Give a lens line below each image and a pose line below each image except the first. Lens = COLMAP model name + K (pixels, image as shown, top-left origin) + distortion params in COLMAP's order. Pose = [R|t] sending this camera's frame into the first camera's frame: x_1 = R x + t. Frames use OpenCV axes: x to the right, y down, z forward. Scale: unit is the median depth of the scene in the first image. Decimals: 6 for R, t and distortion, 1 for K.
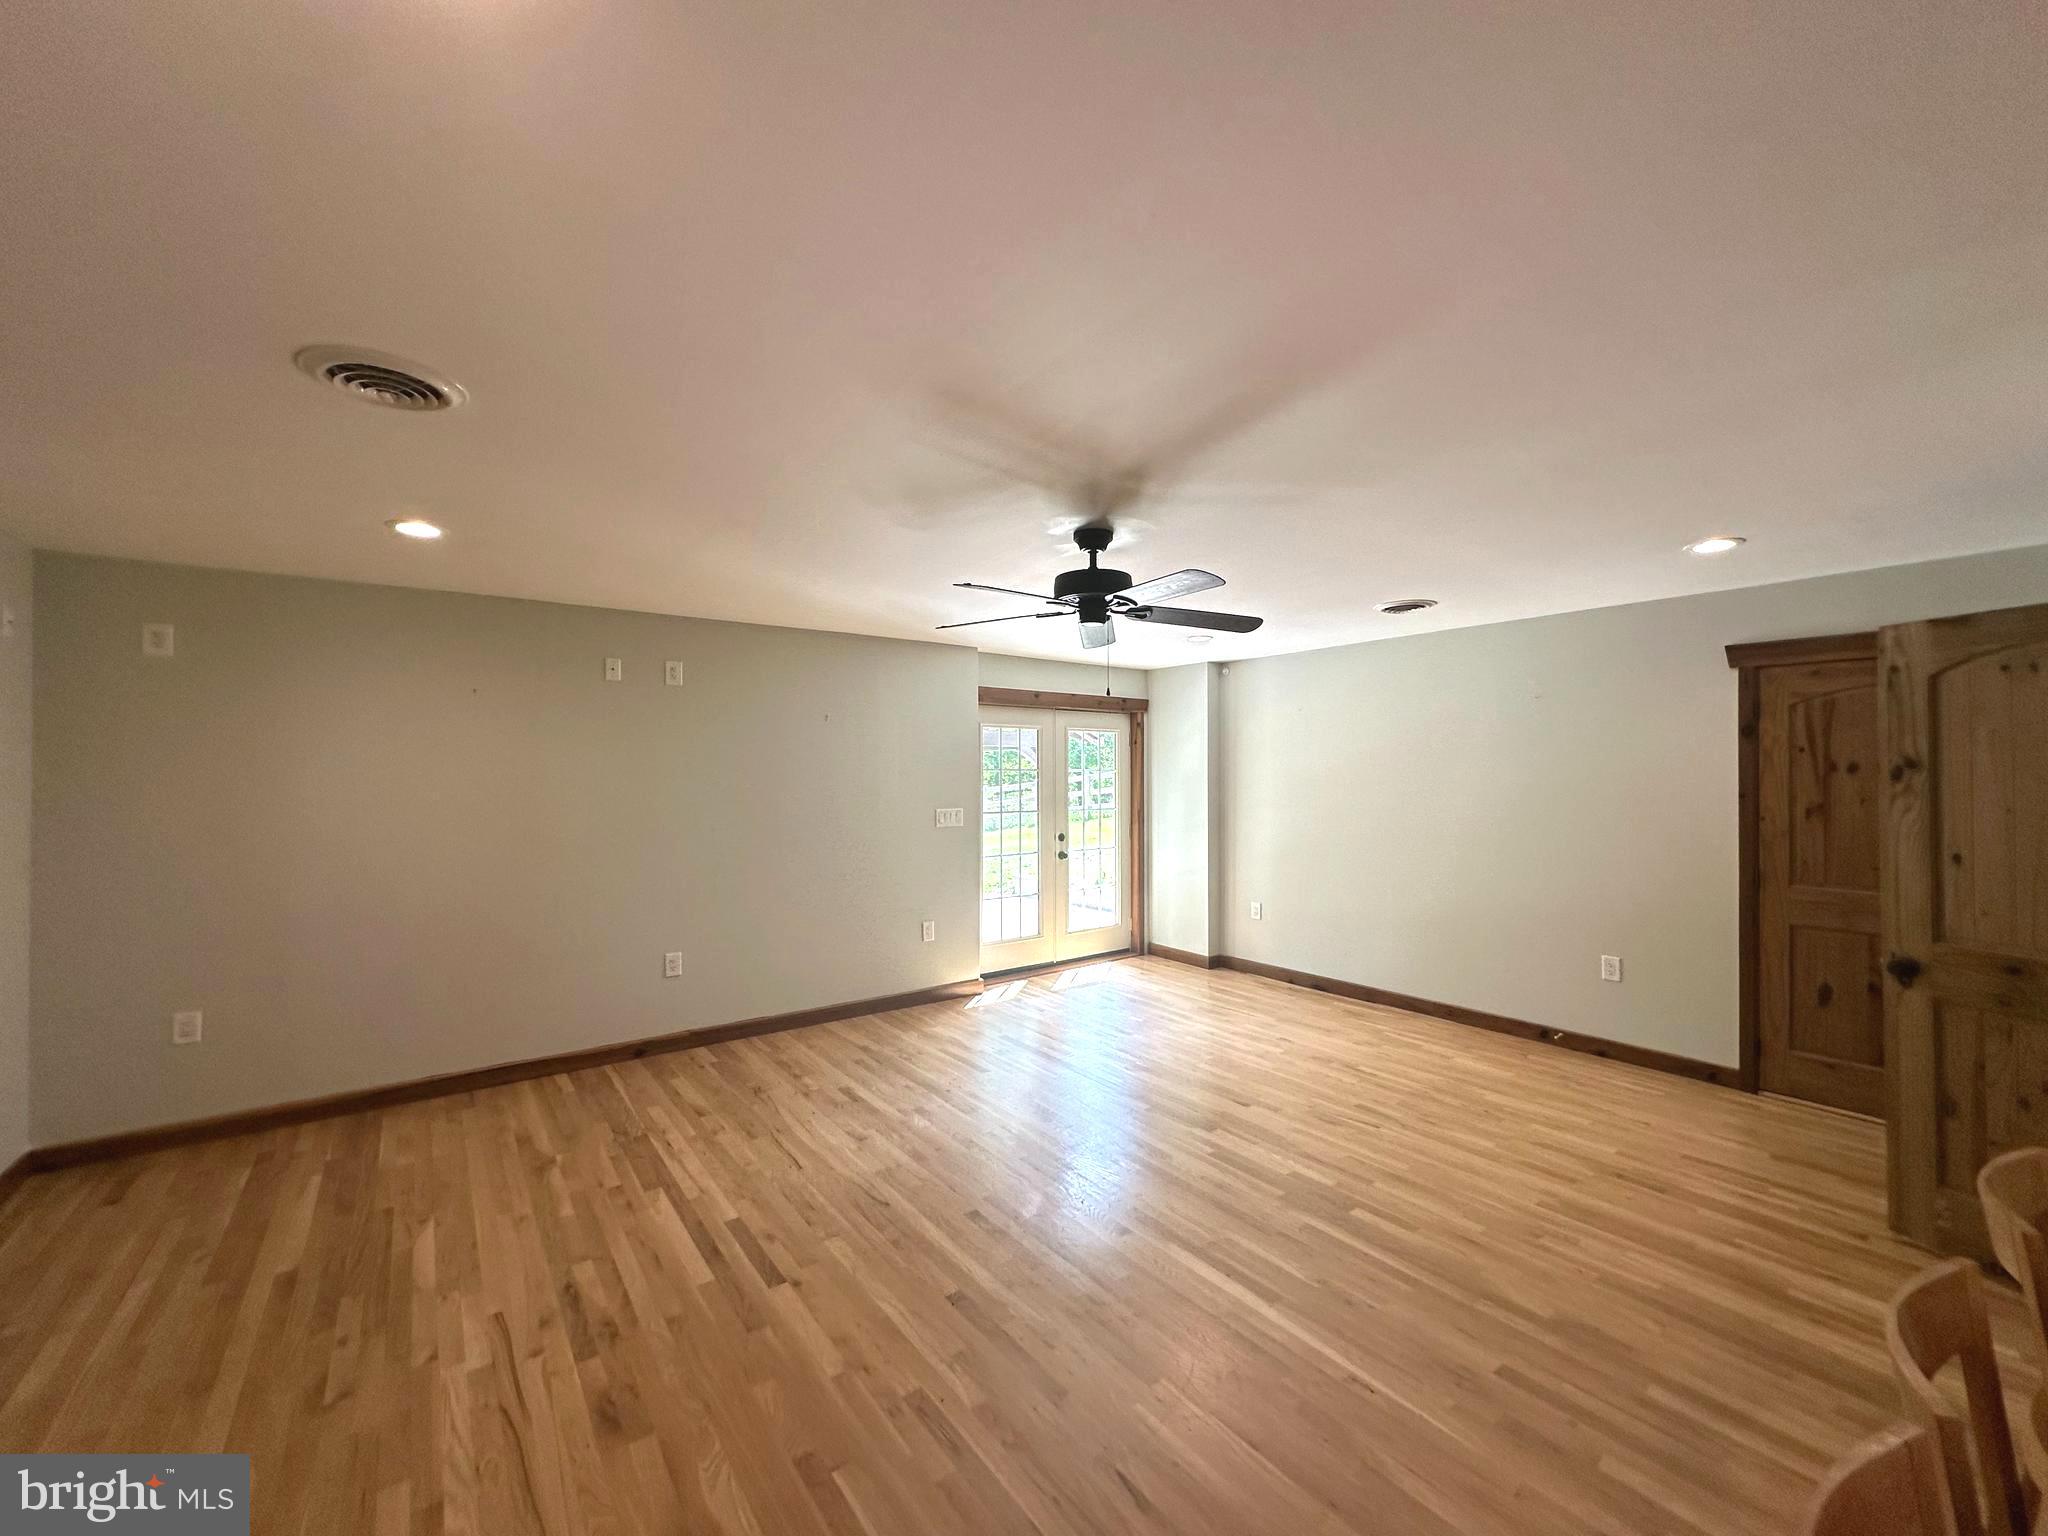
lens RADIAL K [[817.0, 0, 1022.7], [0, 817.0, 767.6], [0, 0, 1]] dist [-0.002867, 0.000733]
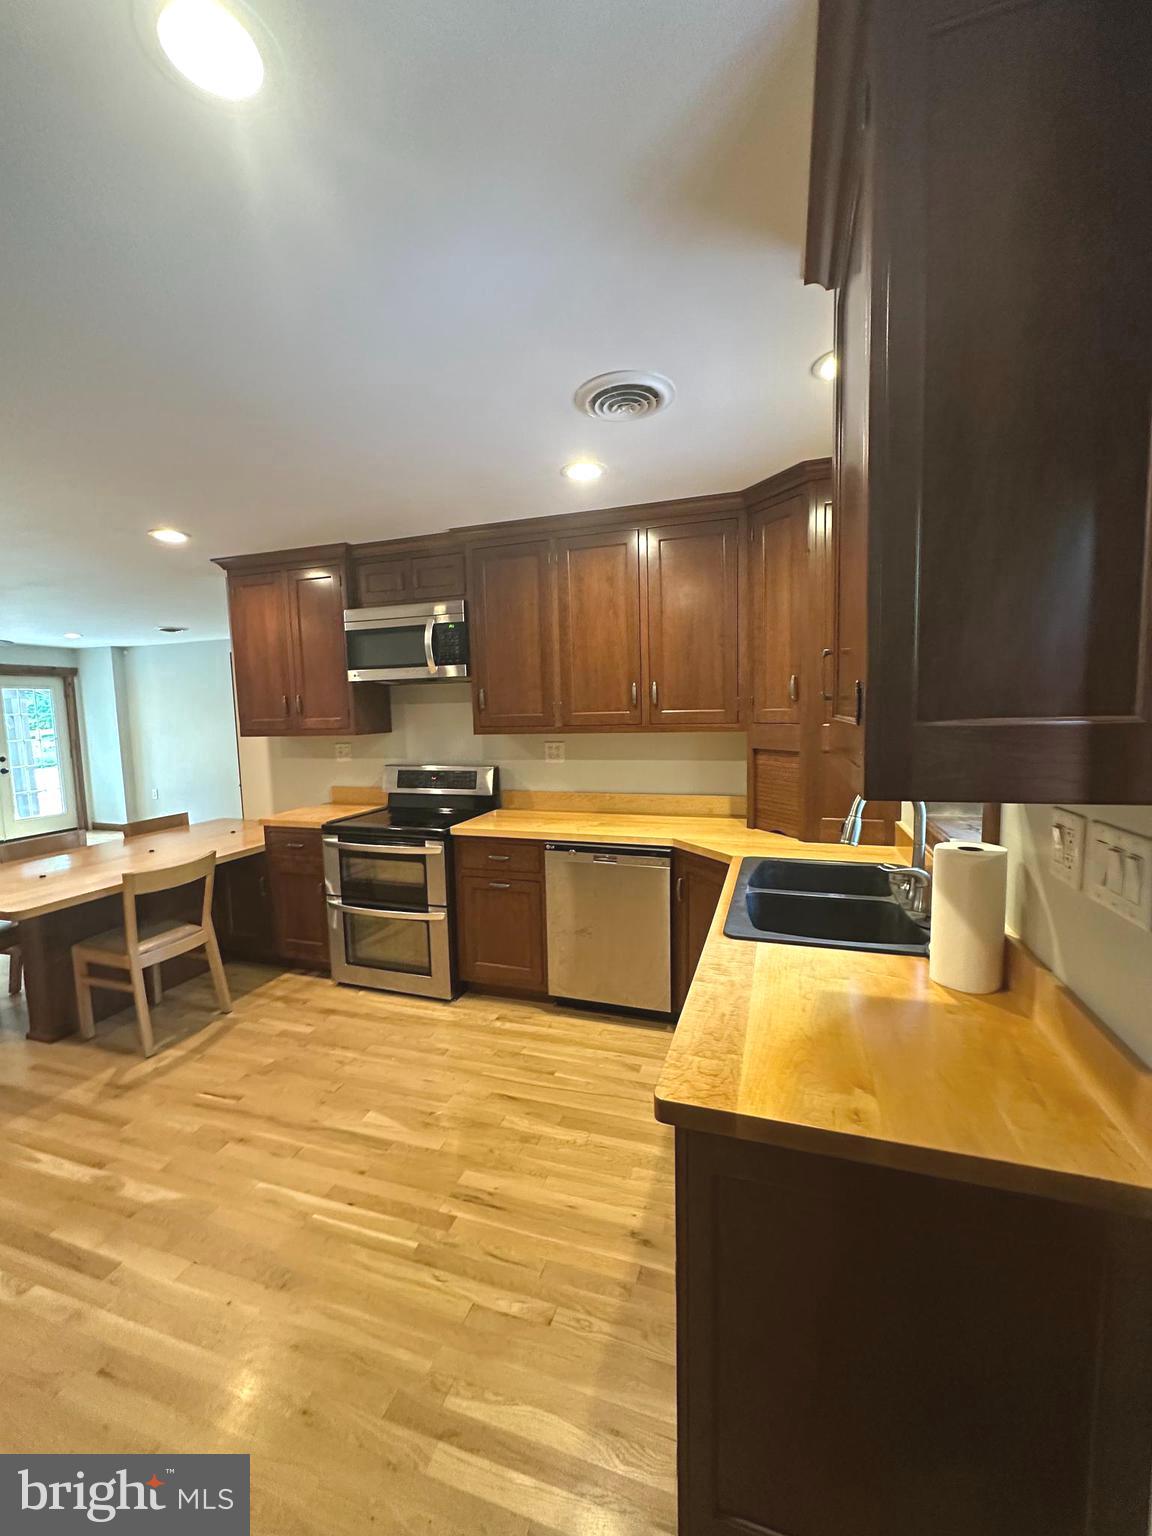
lens RADIAL K [[612.7, 0, 575.8], [0, 612.7, 766.3], [0, 0, 1]] dist [-0.002867, 0.000733]
pose [[0.813511, -0.066559, 0.577728, 0.404781], [0.011945, 0.995132, 0.097826, -0.000110], [-0.581426, -0.072682, 0.810346, -0.853590]]
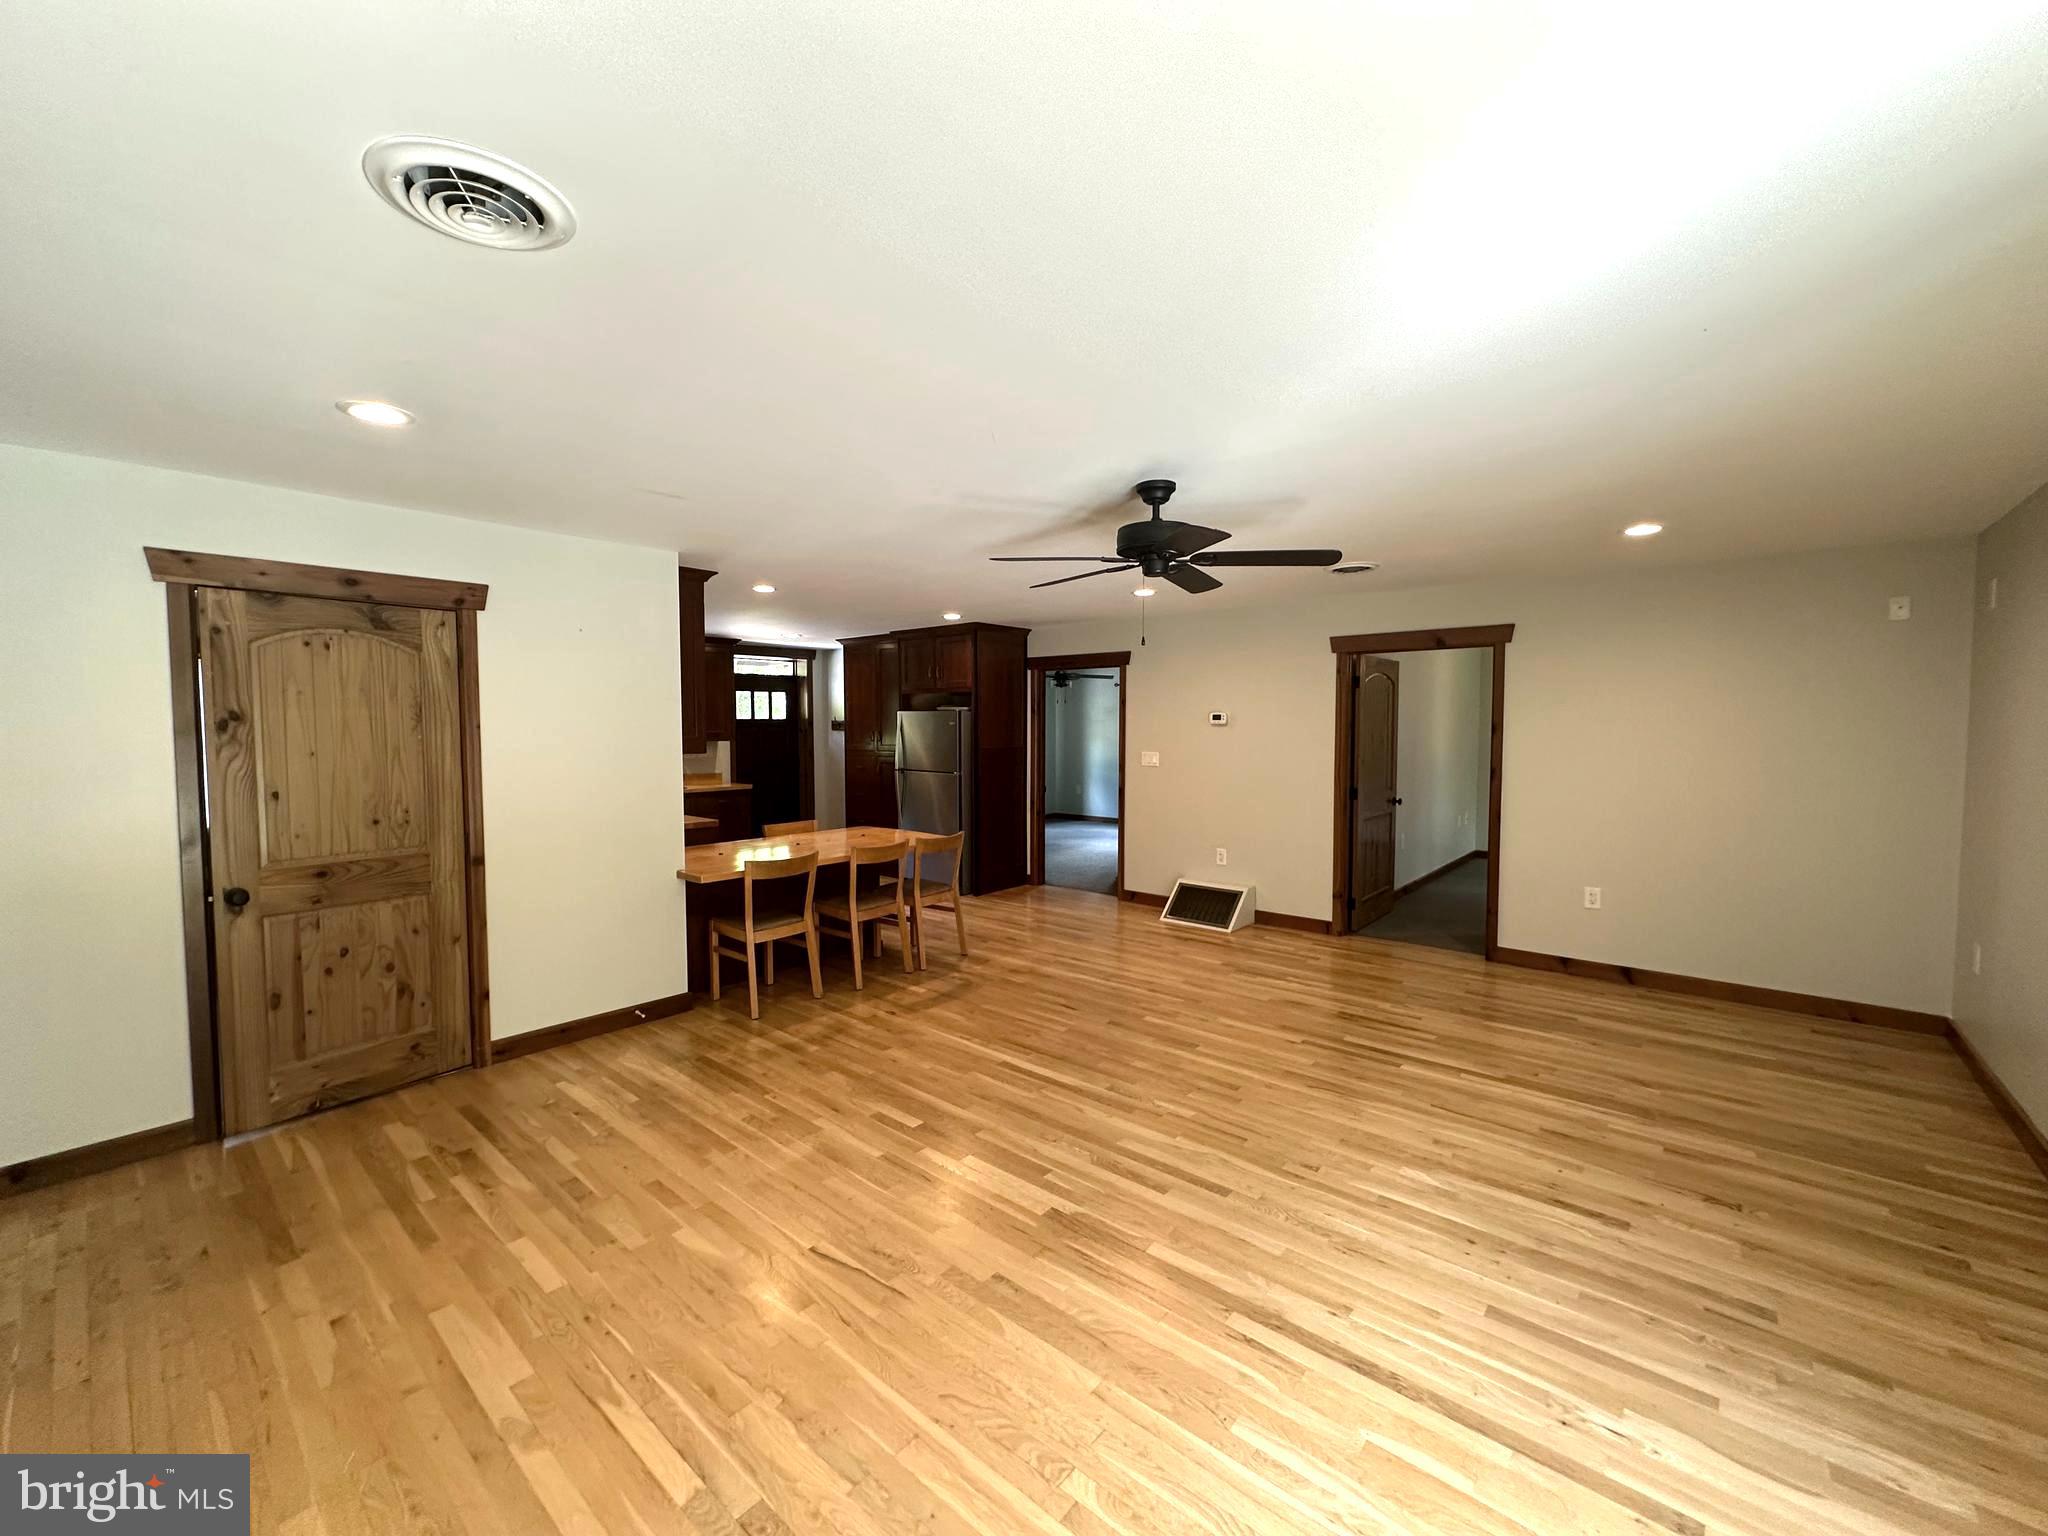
lens RADIAL K [[817.0, 0, 1022.7], [0, 817.0, 767.6], [0, 0, 1]] dist [-0.002867, 0.000733]
pose [[-0.973517, 0.017370, -0.227952, 0.352976], [0.007277, 0.998959, 0.045043, 0.011121], [0.228497, 0.042191, -0.972630, 1.432919]]
